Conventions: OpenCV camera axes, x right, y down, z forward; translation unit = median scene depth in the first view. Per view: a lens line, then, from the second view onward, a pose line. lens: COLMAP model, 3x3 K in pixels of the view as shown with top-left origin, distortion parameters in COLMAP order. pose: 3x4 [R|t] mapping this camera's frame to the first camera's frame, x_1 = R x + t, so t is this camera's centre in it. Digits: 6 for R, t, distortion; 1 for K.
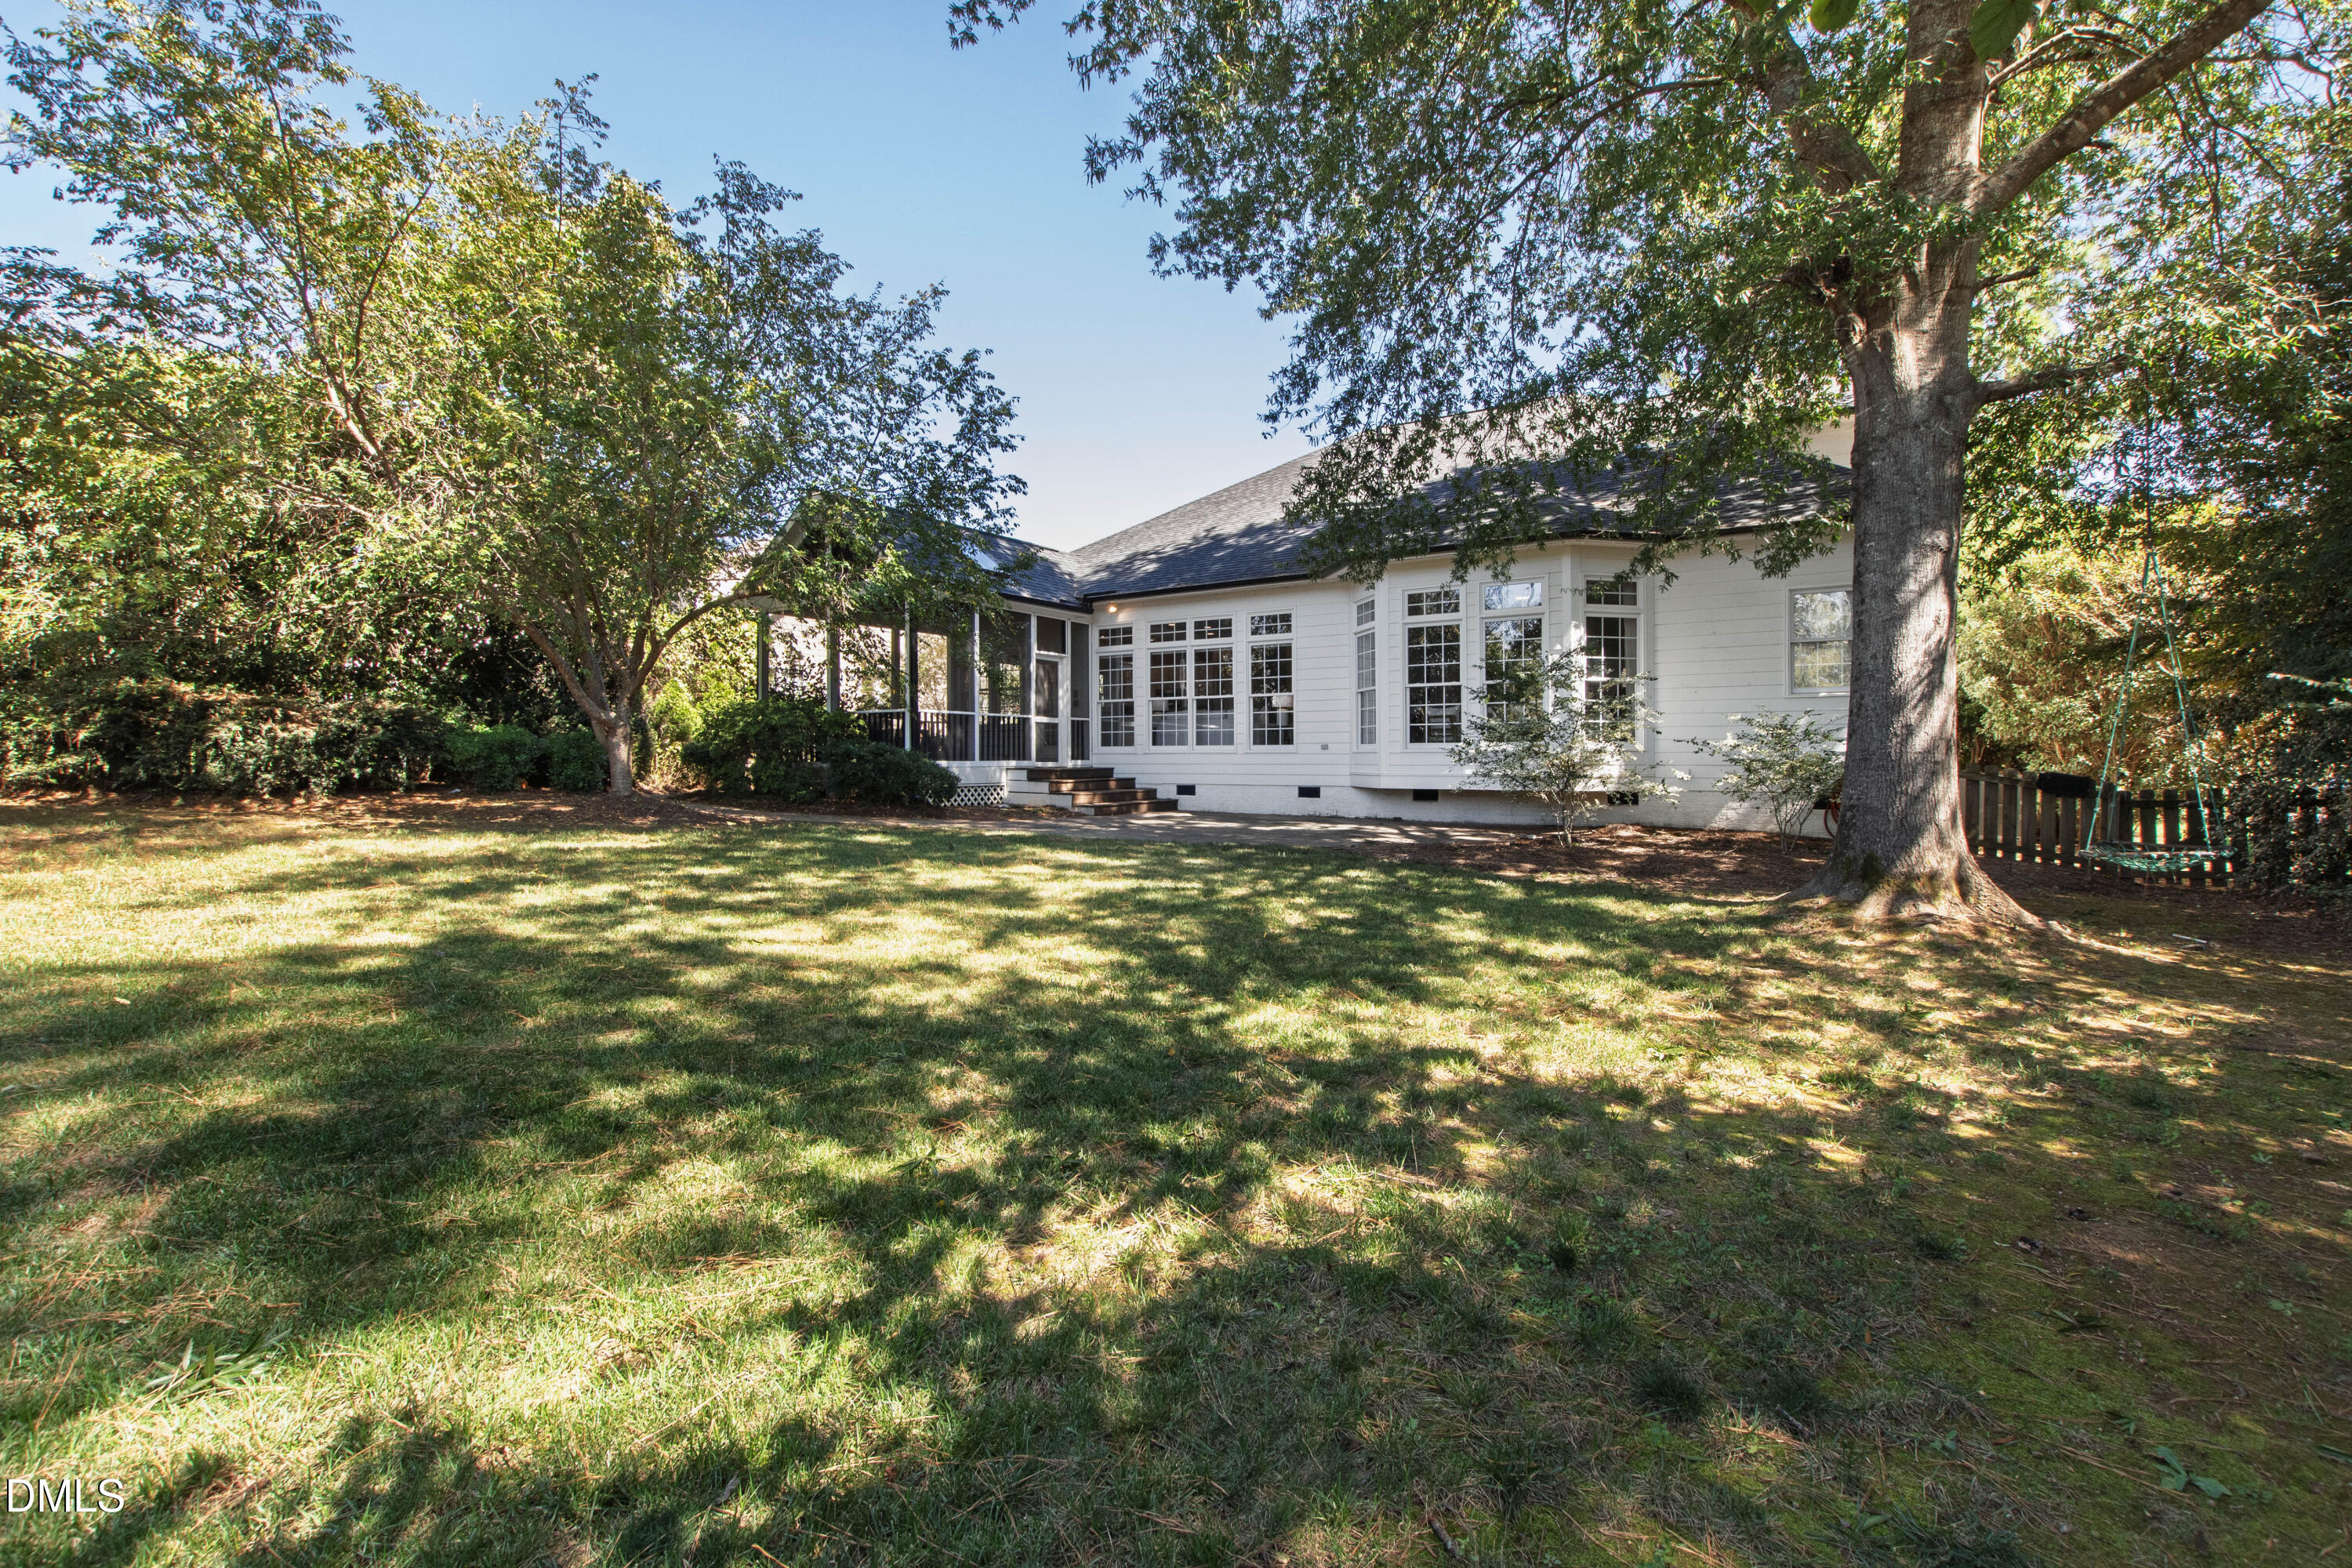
lens RADIAL K [[1031.2, 0, 1179.9], [0, 1031.2, 766.8], [0, 0, 1]] dist [-0.000345, -0.000054]
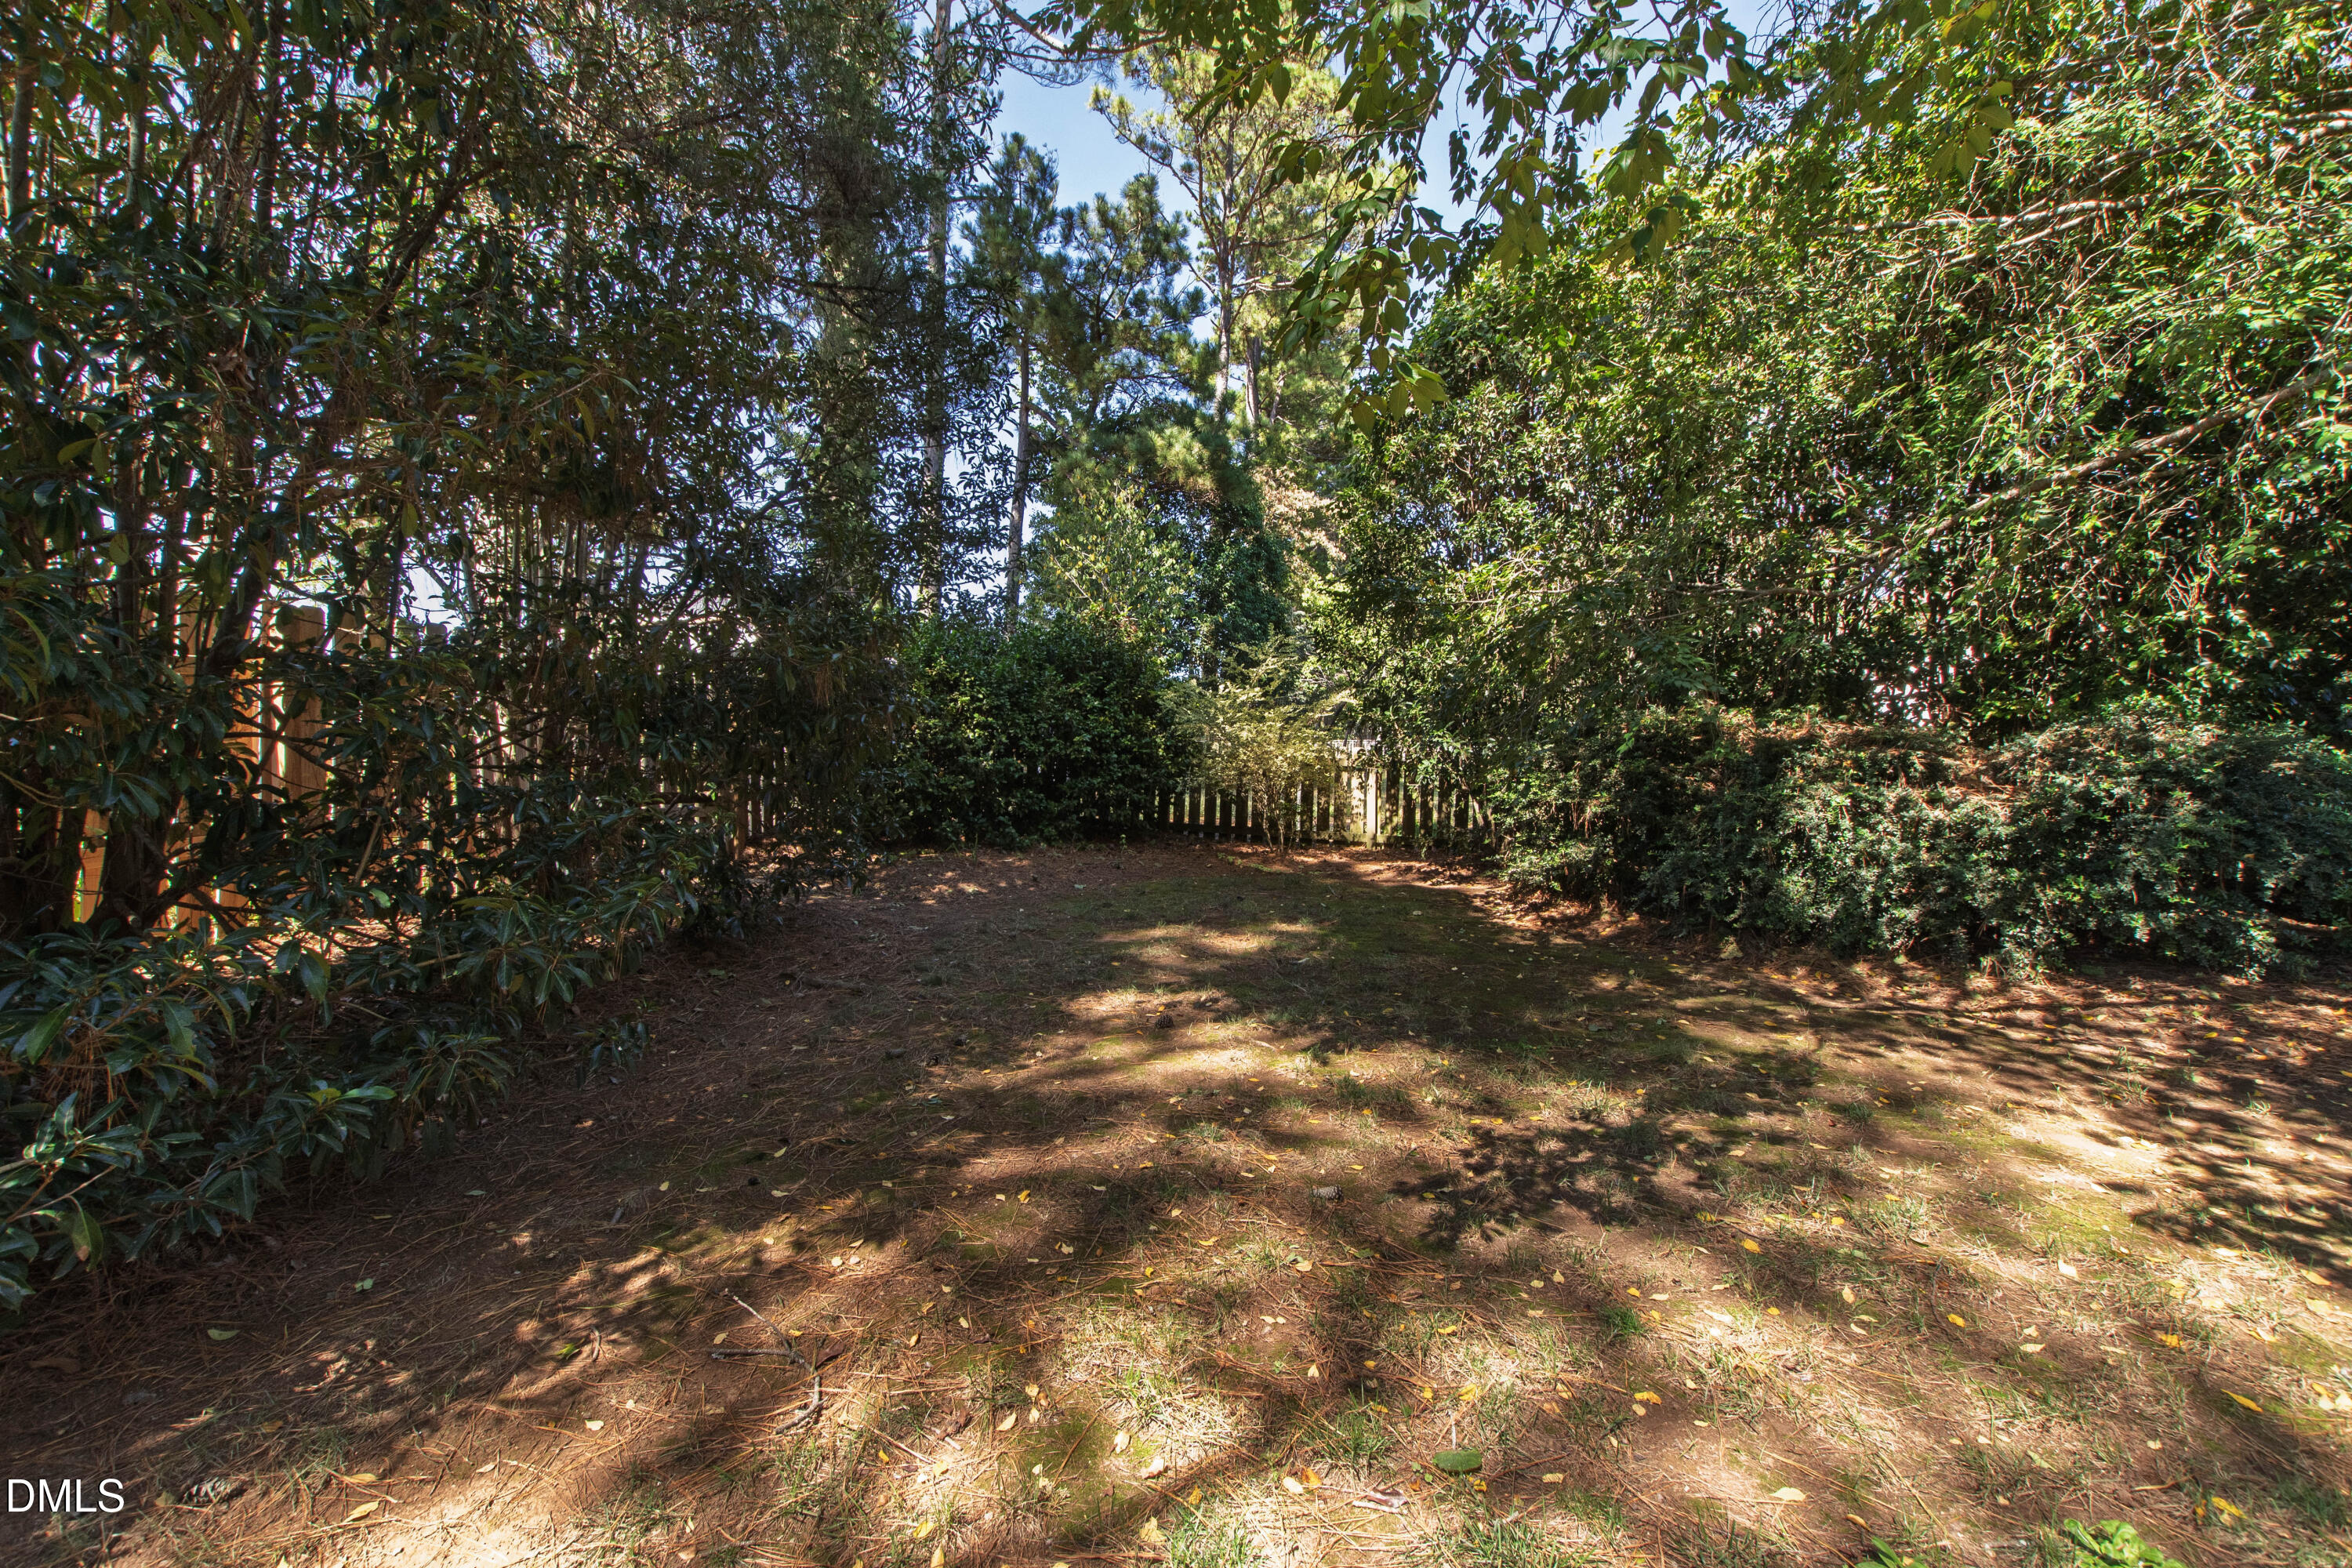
lens RADIAL K [[1031.2, 0, 1181.1], [0, 1031.2, 782.2], [0, 0, 1]] dist [-0.000345, -0.000054]
pose [[0.335449, 0.000060, -0.942058, -0.578195], [-0.012984, 0.999905, -0.004560, -0.038665], [0.941969, 0.013762, 0.335418, 0.568908]]
